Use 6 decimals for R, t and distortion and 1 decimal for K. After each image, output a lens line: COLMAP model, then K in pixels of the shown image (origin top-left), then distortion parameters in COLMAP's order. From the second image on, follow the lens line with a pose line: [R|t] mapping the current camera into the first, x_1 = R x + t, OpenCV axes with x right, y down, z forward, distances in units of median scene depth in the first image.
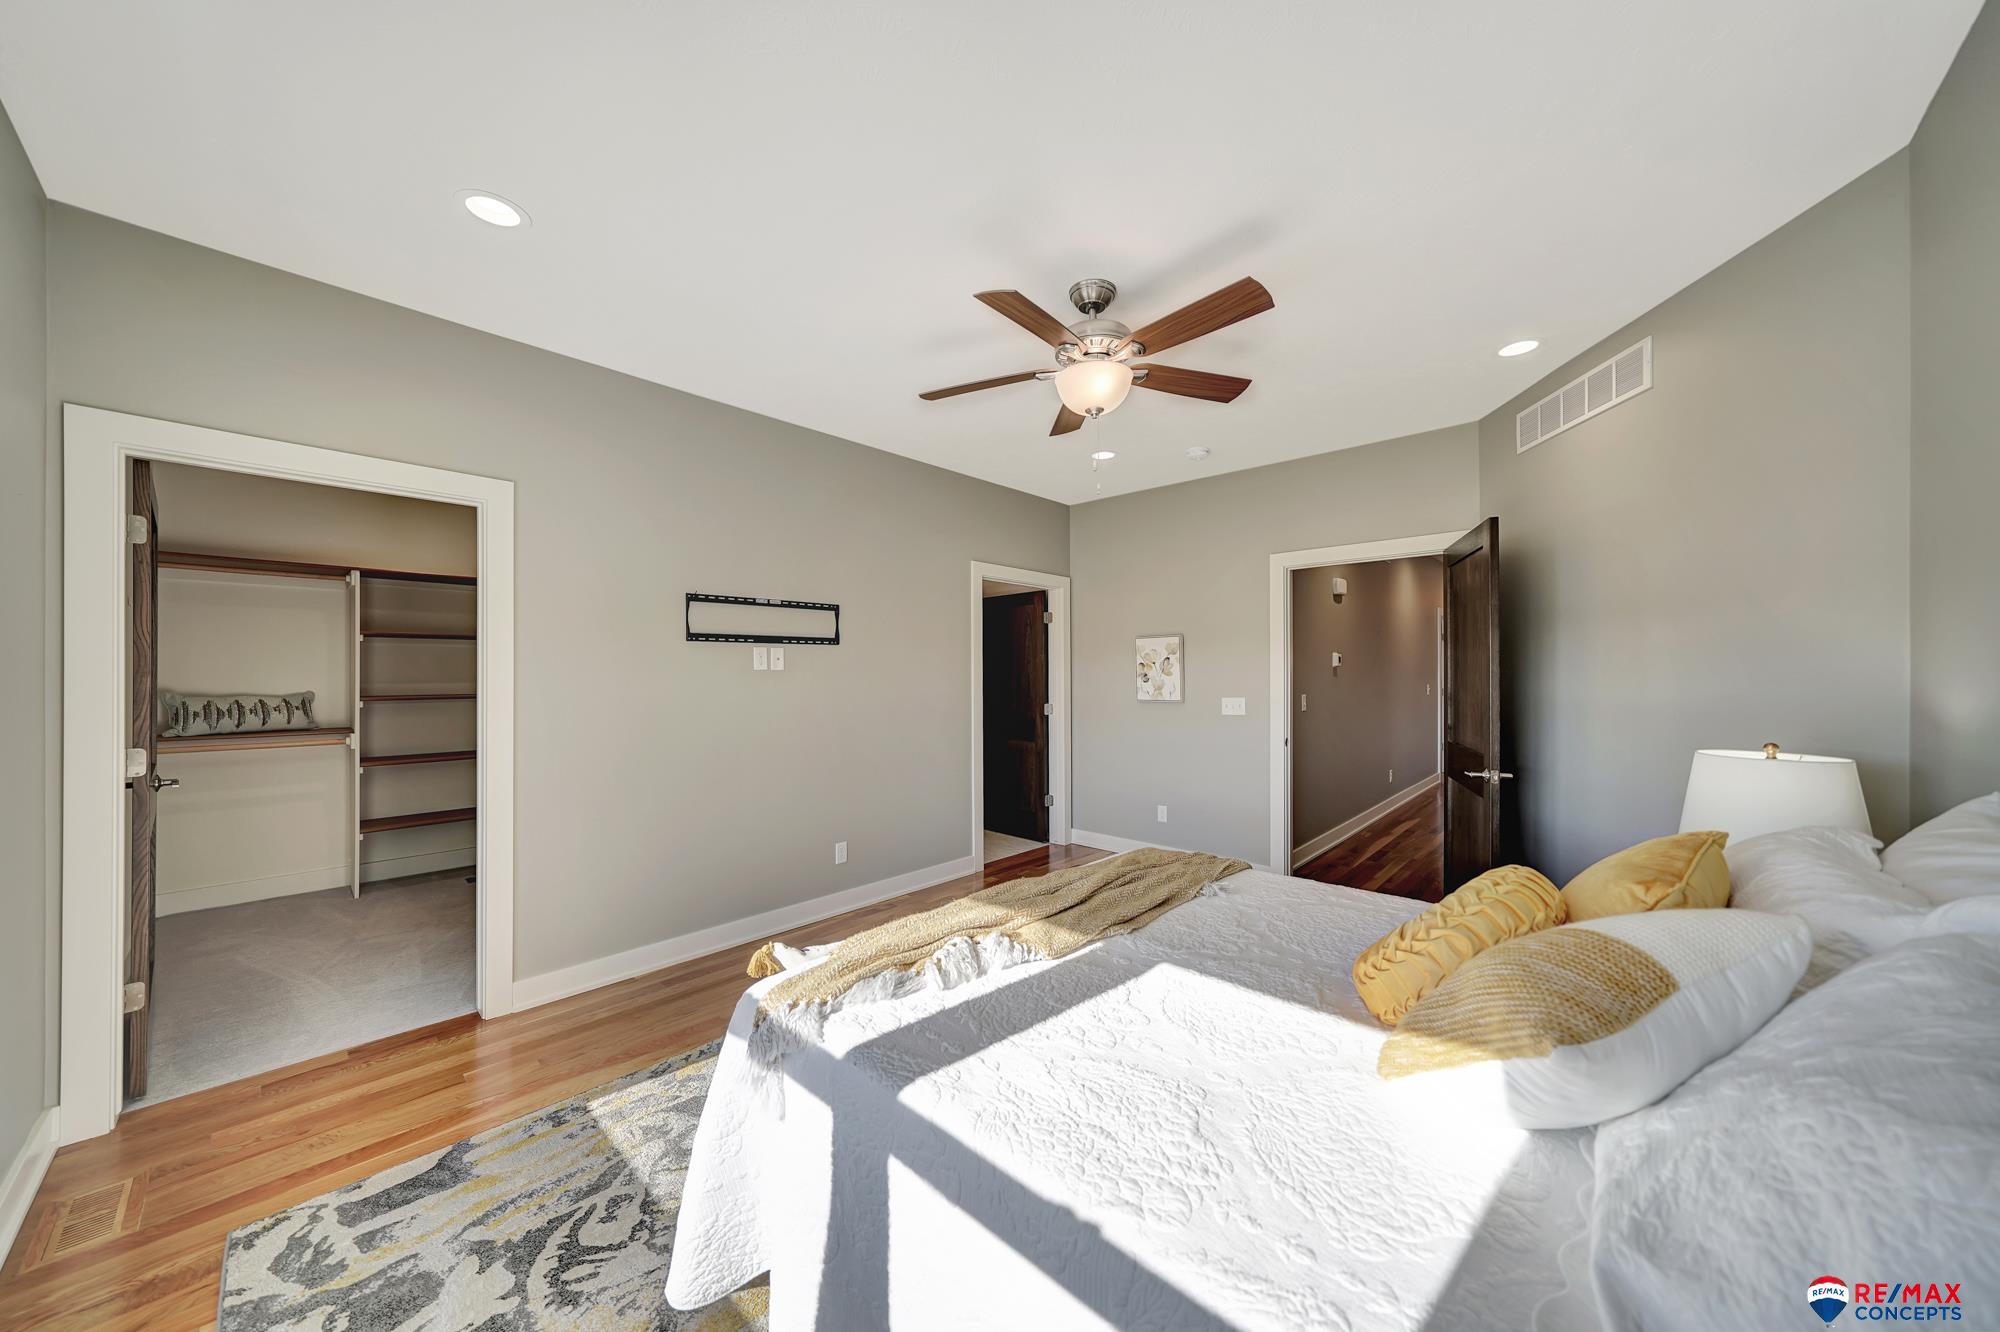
lens RADIAL K [[665.3, 0, 949.7], [0, 665.3, 669.7], [0, 0, 1]] dist [-0.000901, 0.000024]
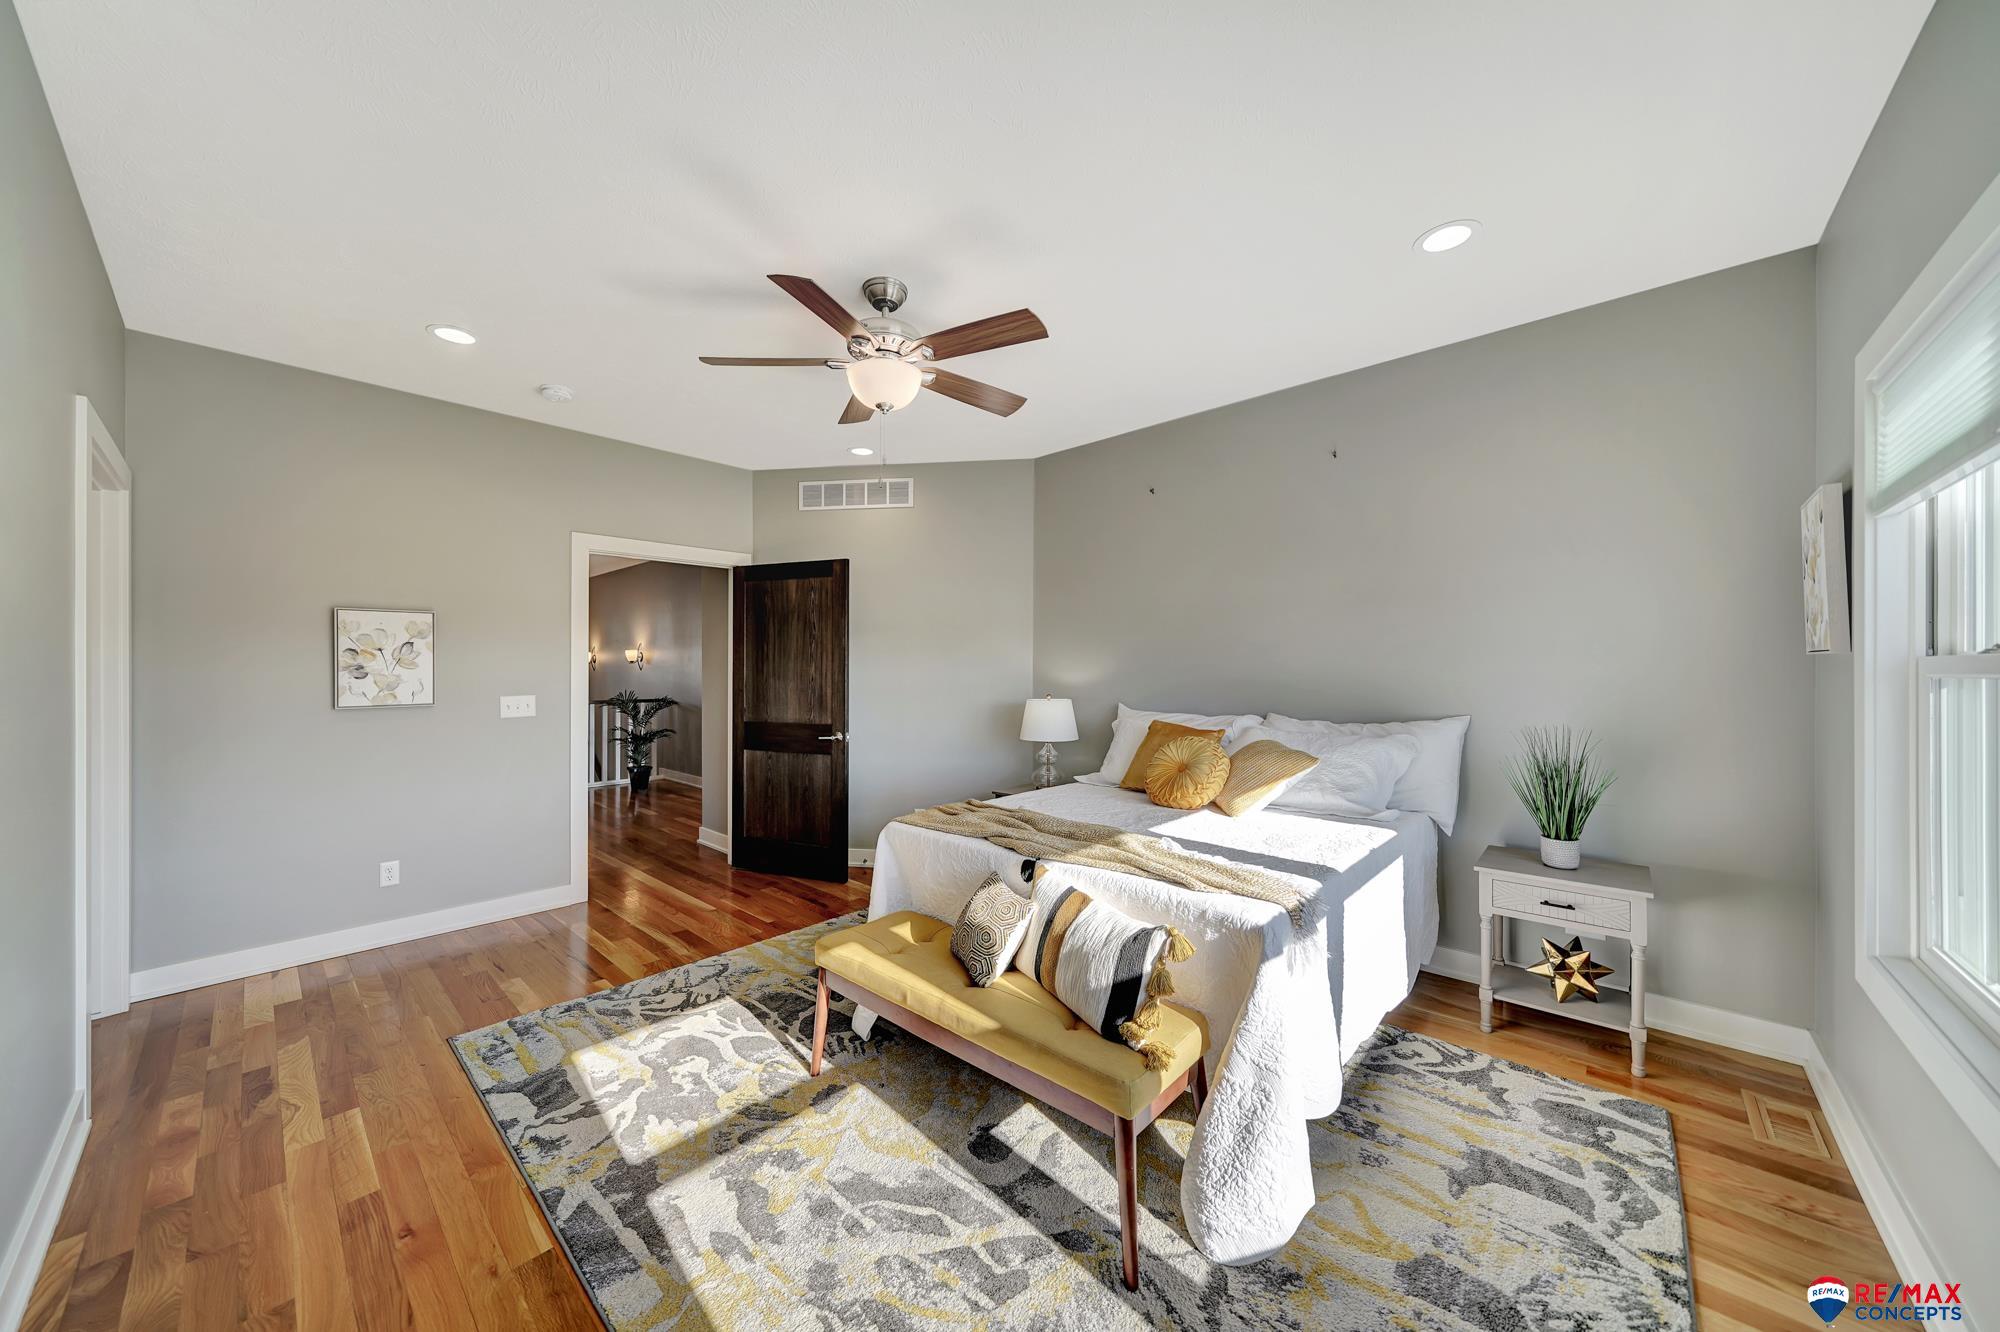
lens RADIAL K [[681.3, 0, 996.6], [0, 681.3, 677.6], [0, 0, 1]] dist [-0.001722, -0.000042]
pose [[-0.048732, -0.020630, 0.998599, -1.567207], [-0.003506, 0.999784, 0.020483, 0.006315], [-0.998806, -0.002503, -0.048794, 1.624582]]
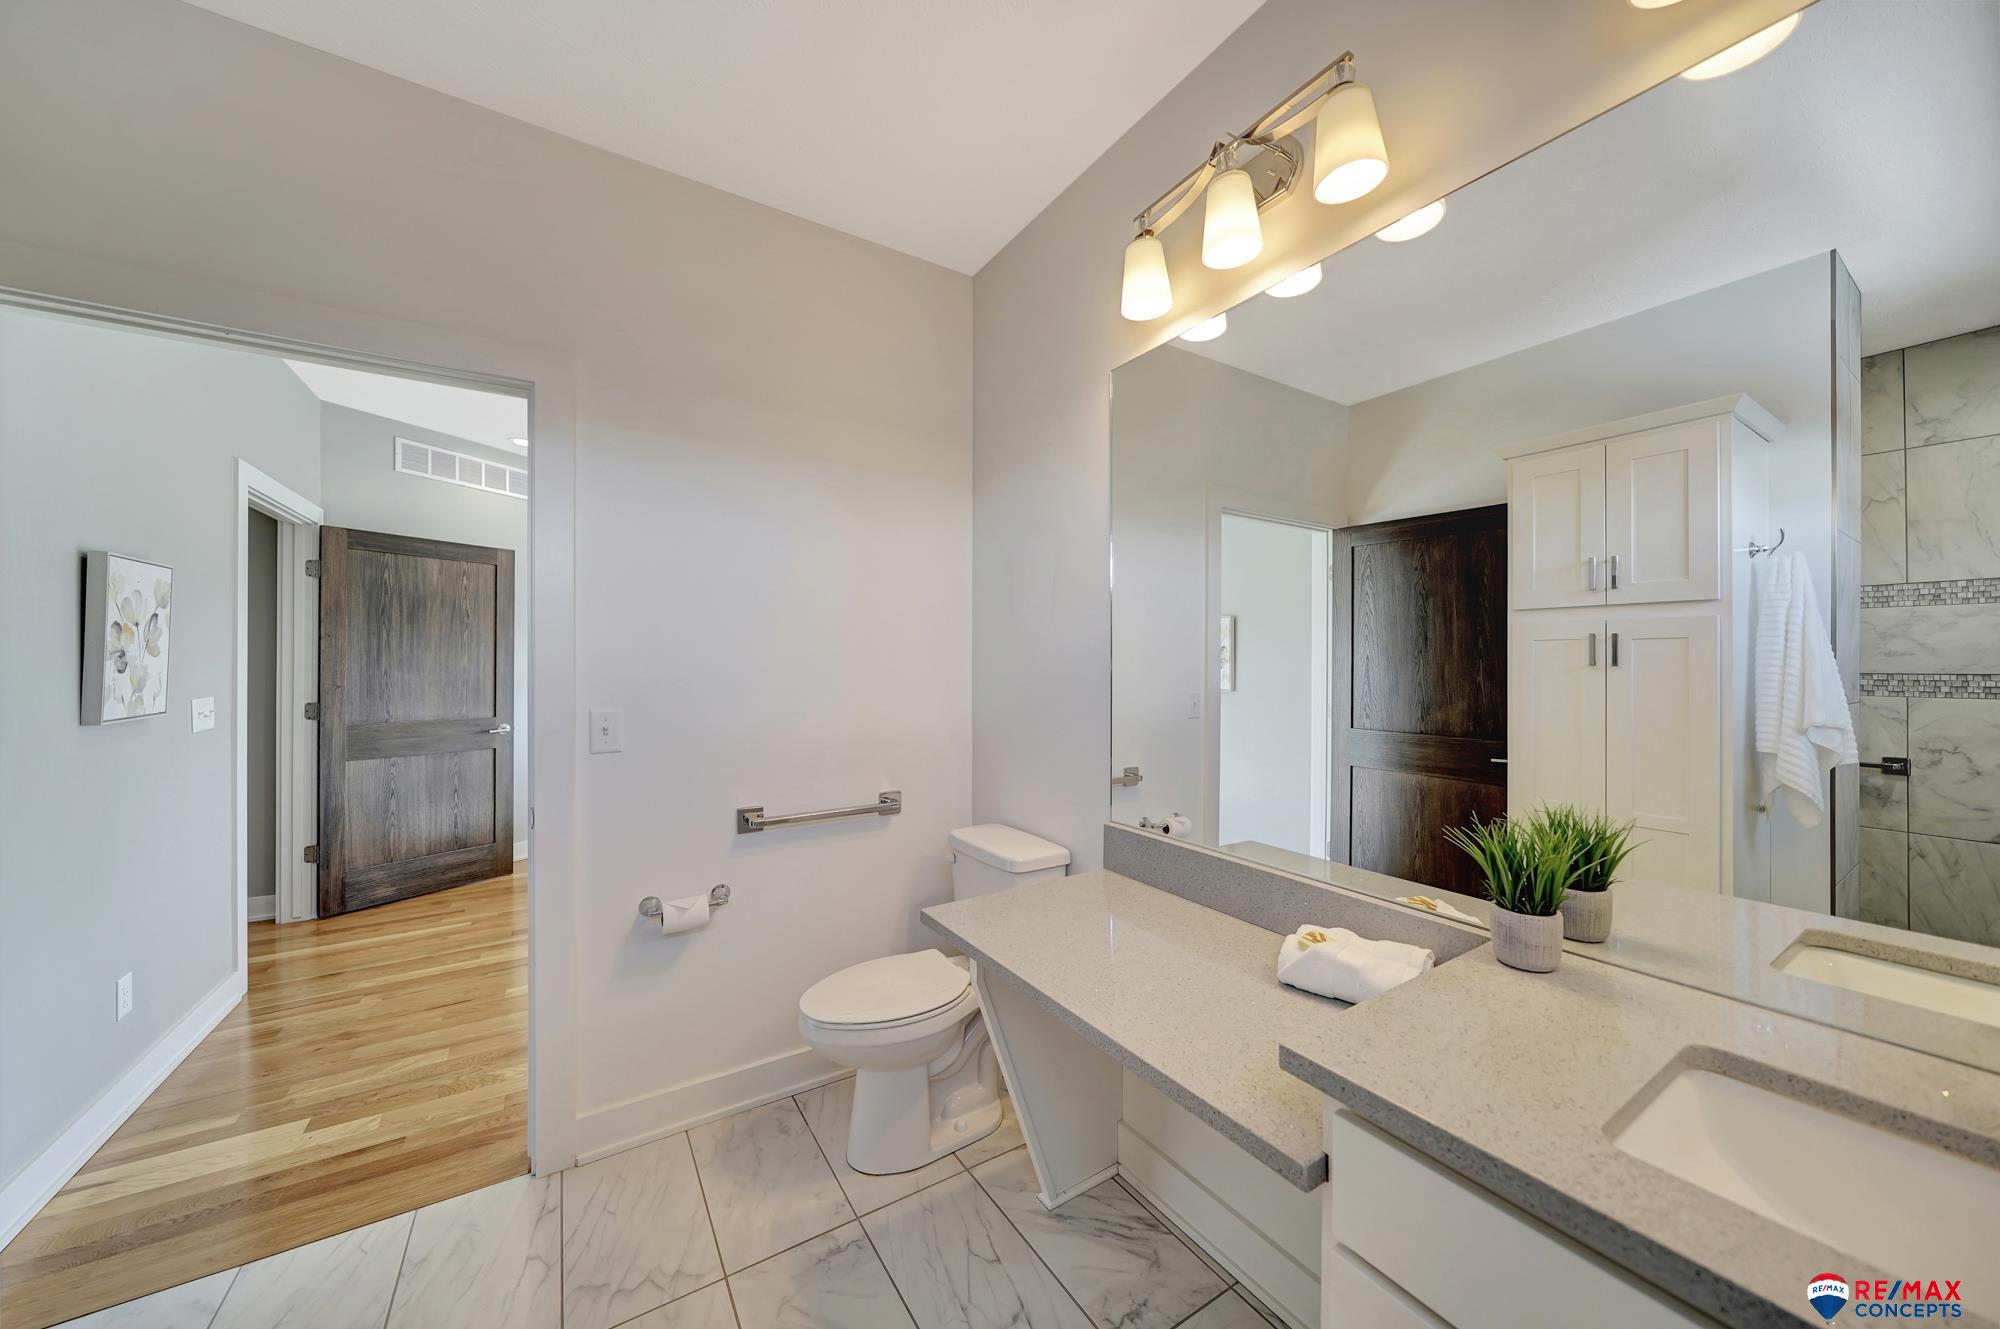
lens RADIAL K [[681.3, 0, 996.6], [0, 681.3, 676.1], [0, 0, 1]] dist [-0.001722, -0.000042]
pose [[-0.977051, -0.015991, 0.212403, -1.164689], [-0.012696, 0.999777, 0.016869, 0.027908], [-0.212625, 0.013785, -0.977037, 4.933226]]
